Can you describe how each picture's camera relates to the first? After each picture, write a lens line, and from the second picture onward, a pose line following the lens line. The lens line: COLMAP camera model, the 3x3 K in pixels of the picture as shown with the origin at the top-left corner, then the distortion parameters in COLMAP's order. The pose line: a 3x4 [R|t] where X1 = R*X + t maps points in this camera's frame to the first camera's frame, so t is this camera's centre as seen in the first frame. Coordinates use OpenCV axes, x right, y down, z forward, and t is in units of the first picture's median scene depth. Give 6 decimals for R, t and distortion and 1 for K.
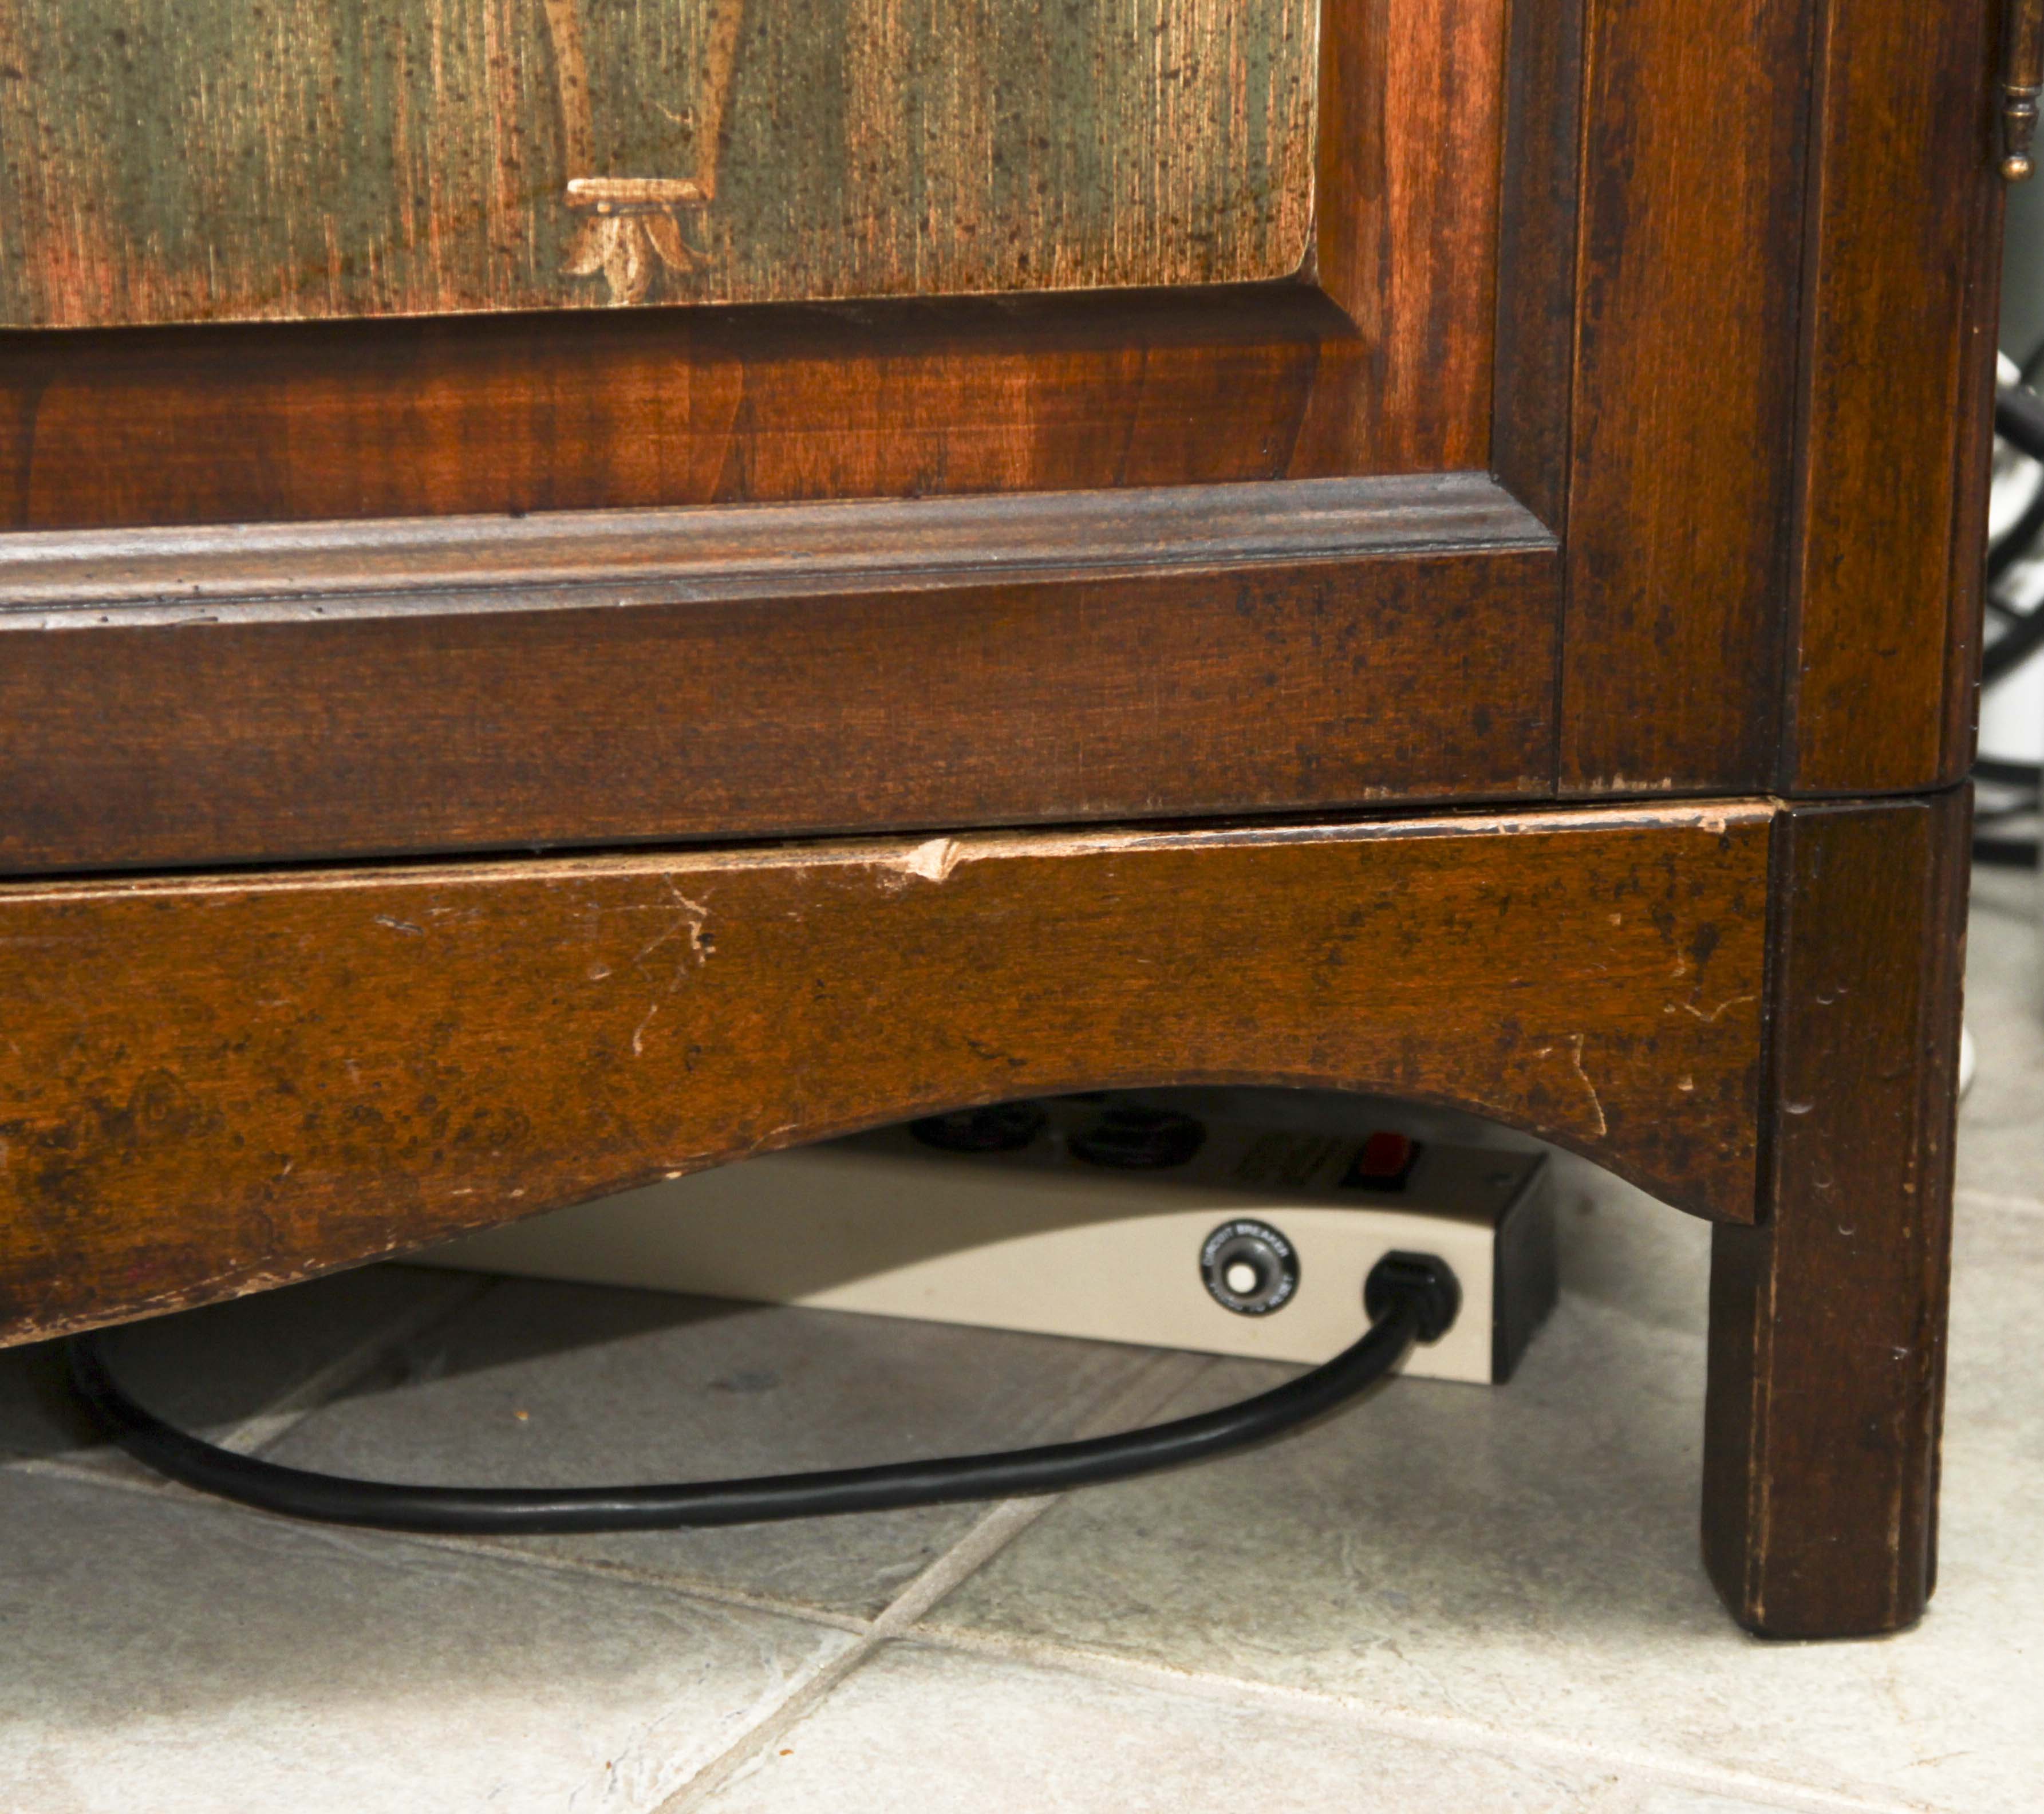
lens RADIAL K [[7808.7, 0, 1039.7], [0, 7808.7, 906.9], [0, 0, 1]] dist [0.256064, 0.000000]
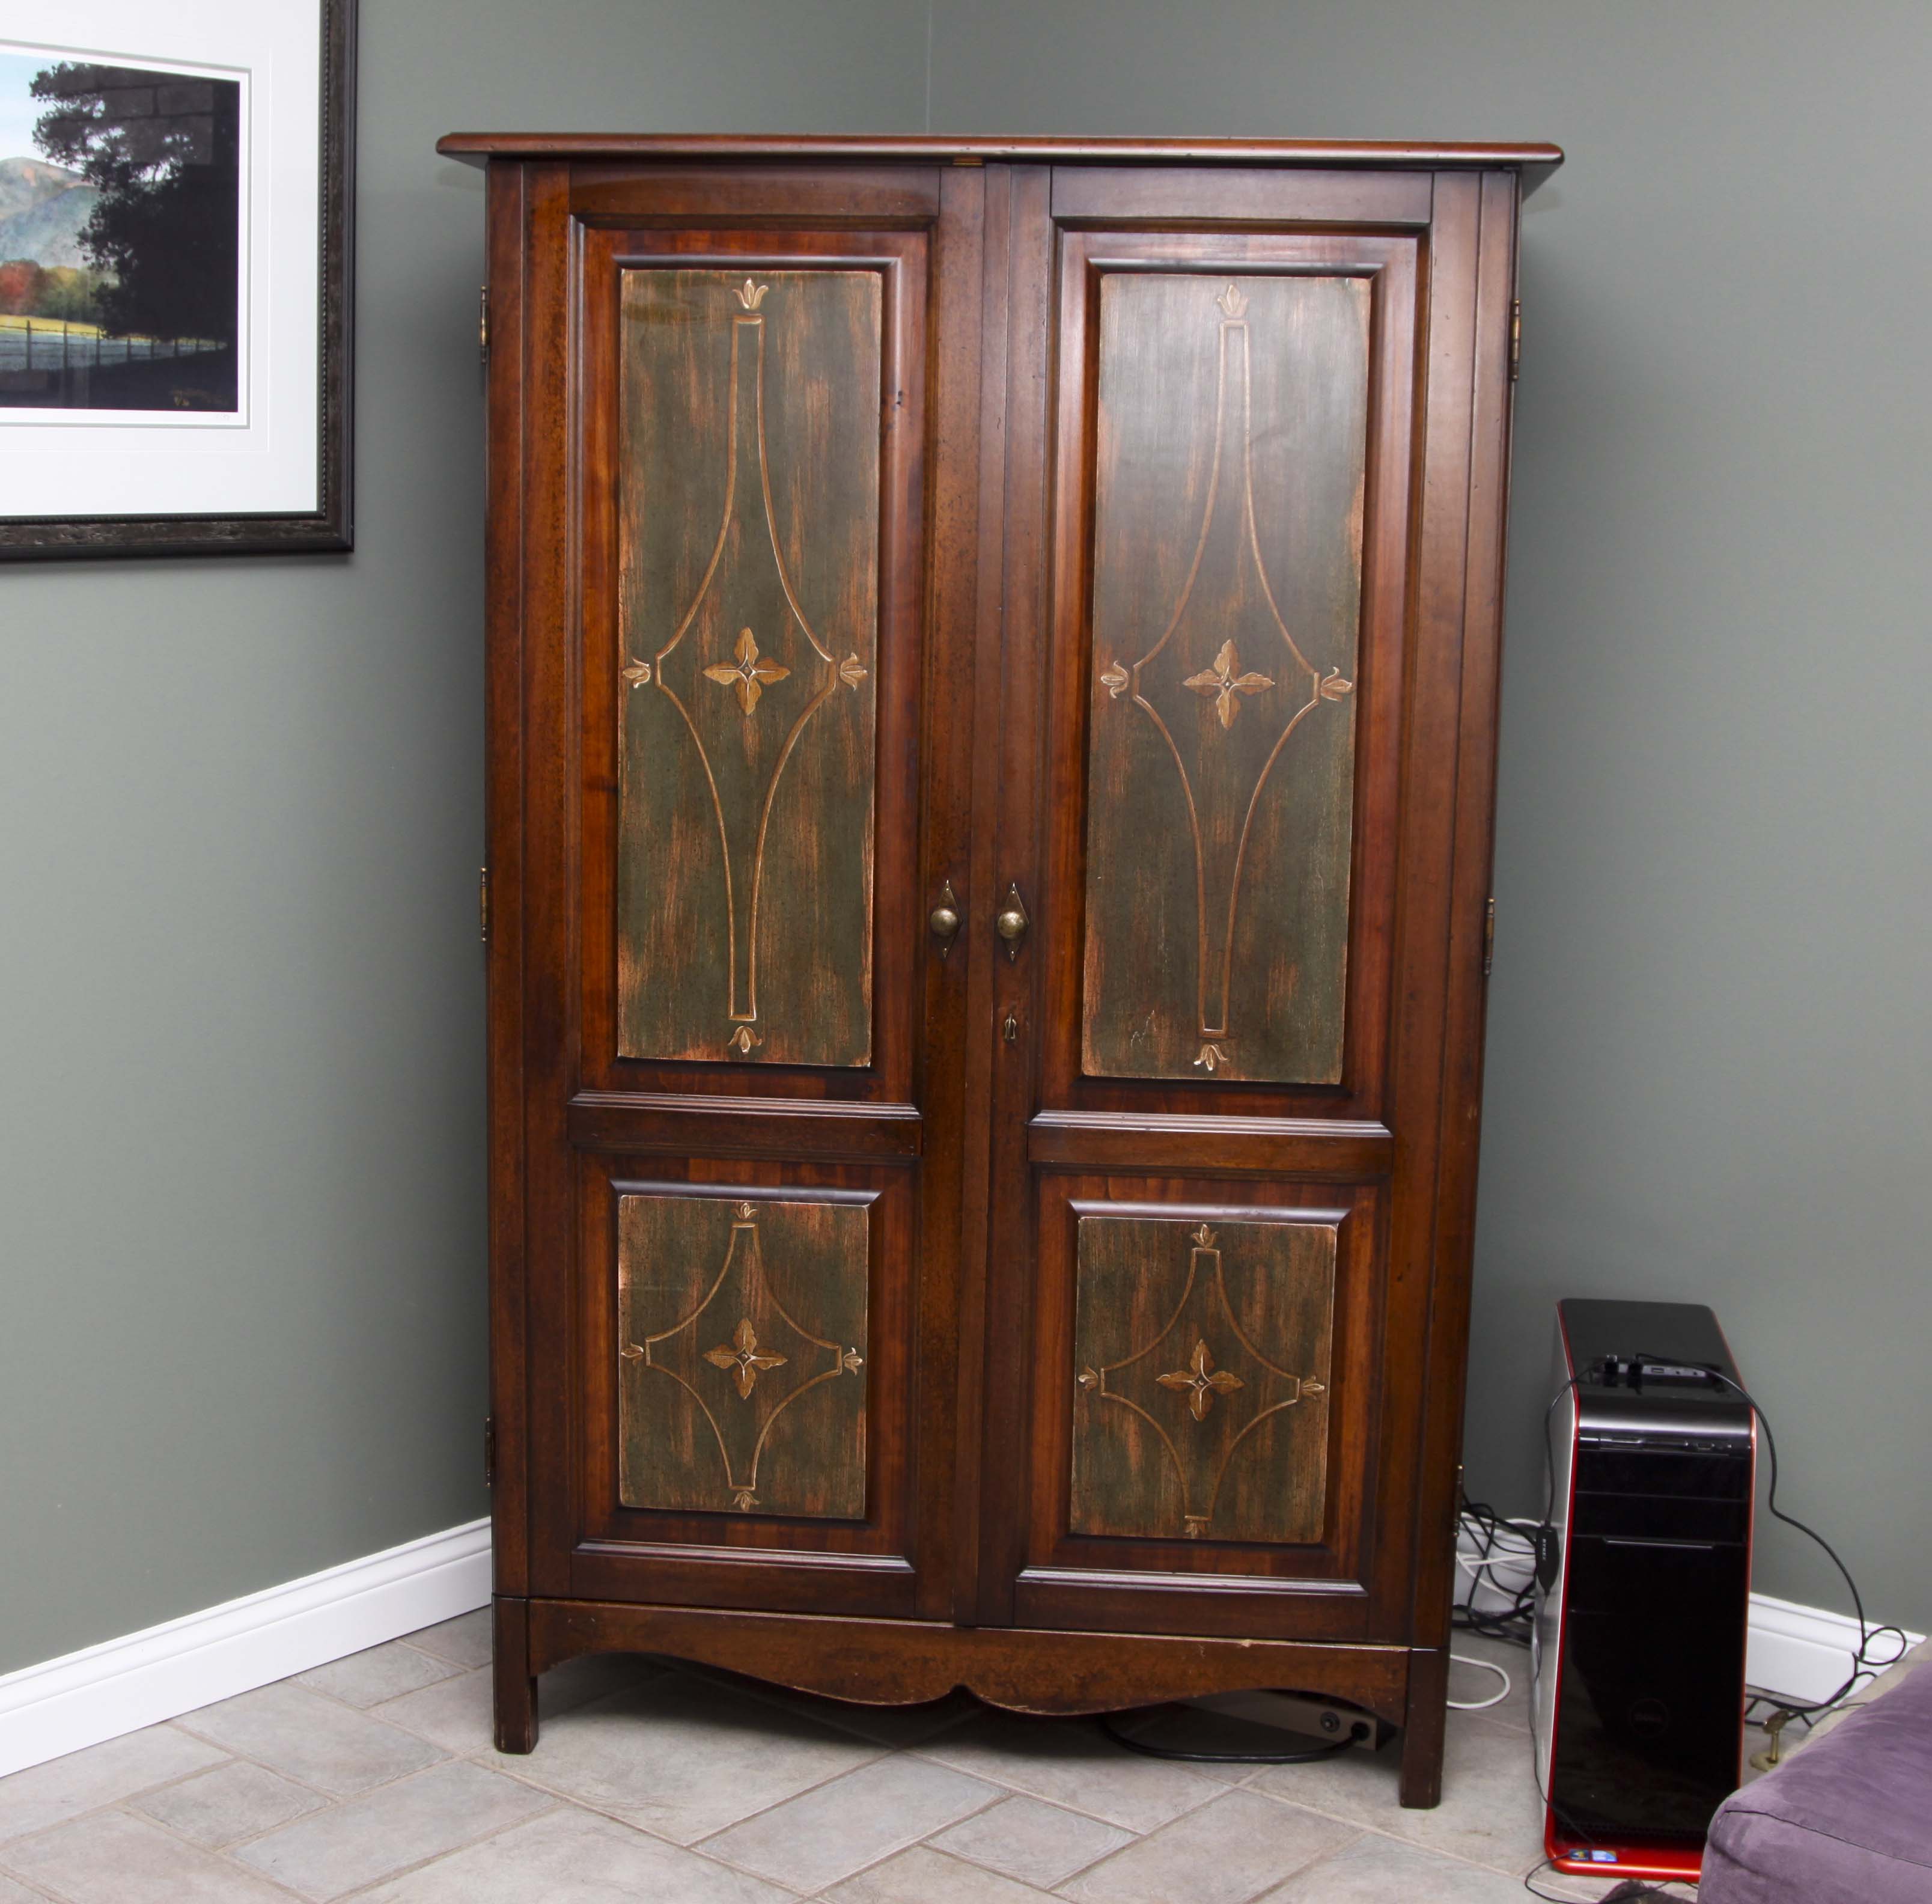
lens RADIAL K [[2840.2, 0, 966.6], [0, 2840.2, 942.5], [0, 0, 1]] dist [-0.137522, 0.000000]
pose [[0.964288, 0.048592, -0.260362, 0.282900], [-0.096264, 0.980099, -0.173608, -0.125050], [0.246744, 0.192472, 0.949775, -0.985876]]
